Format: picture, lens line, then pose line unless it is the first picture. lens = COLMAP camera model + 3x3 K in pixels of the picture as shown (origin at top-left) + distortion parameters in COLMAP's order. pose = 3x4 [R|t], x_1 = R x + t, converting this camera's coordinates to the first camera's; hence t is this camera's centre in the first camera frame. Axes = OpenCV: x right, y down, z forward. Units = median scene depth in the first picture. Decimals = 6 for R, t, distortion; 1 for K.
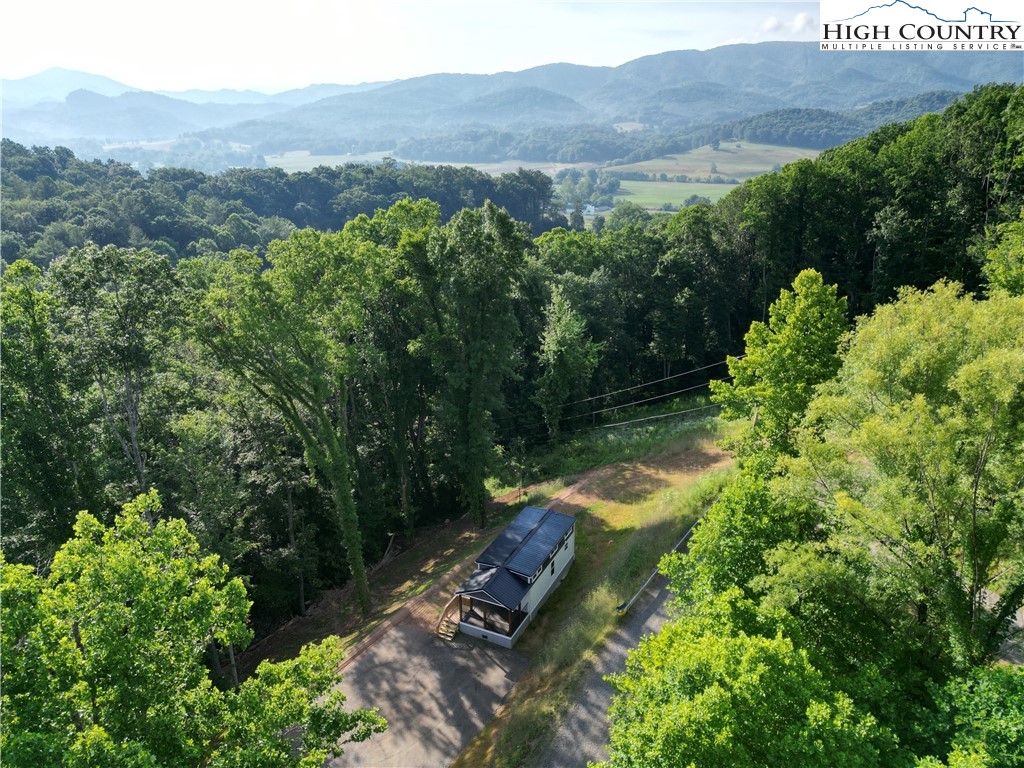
lens RADIAL K [[720.9, 0, 512.0], [0, 720.9, 384.0], [0, 0, 1]] dist [0.068280, -0.071915]
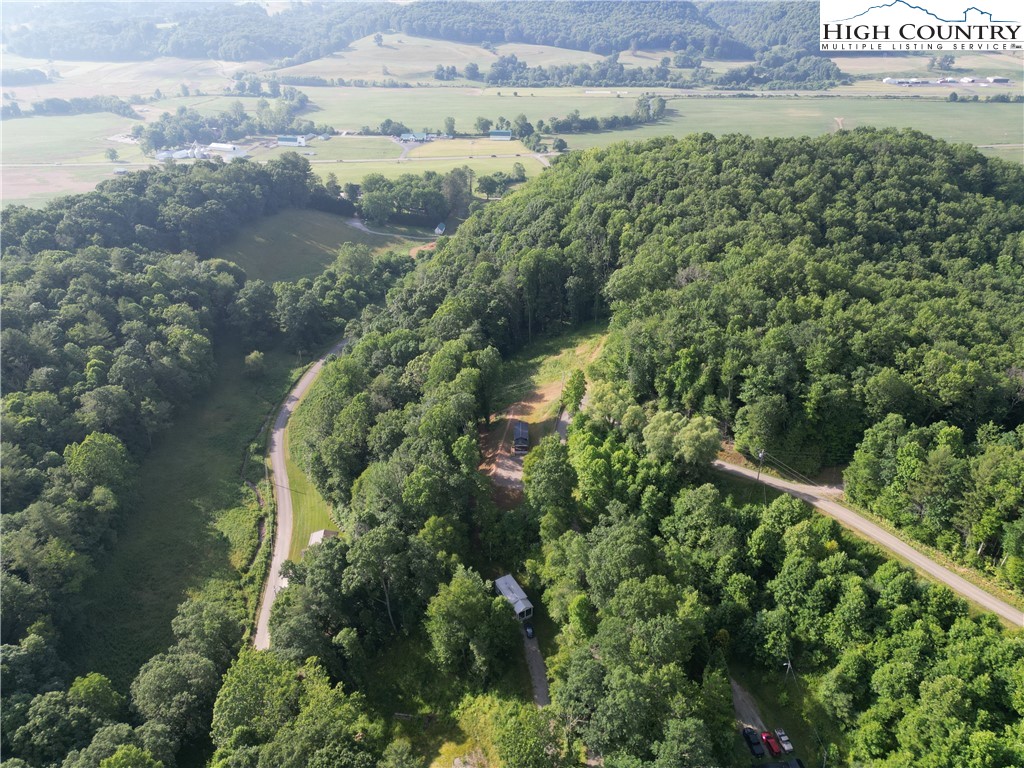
lens RADIAL K [[720.9, 0, 512.0], [0, 720.9, 384.0], [0, 0, 1]] dist [0.068280, -0.071915]
pose [[0.900029, -0.214636, 0.379314, -0.062931], [0.146397, 0.968644, 0.200742, -0.036156], [-0.410506, -0.125143, 0.903230, -0.110041]]
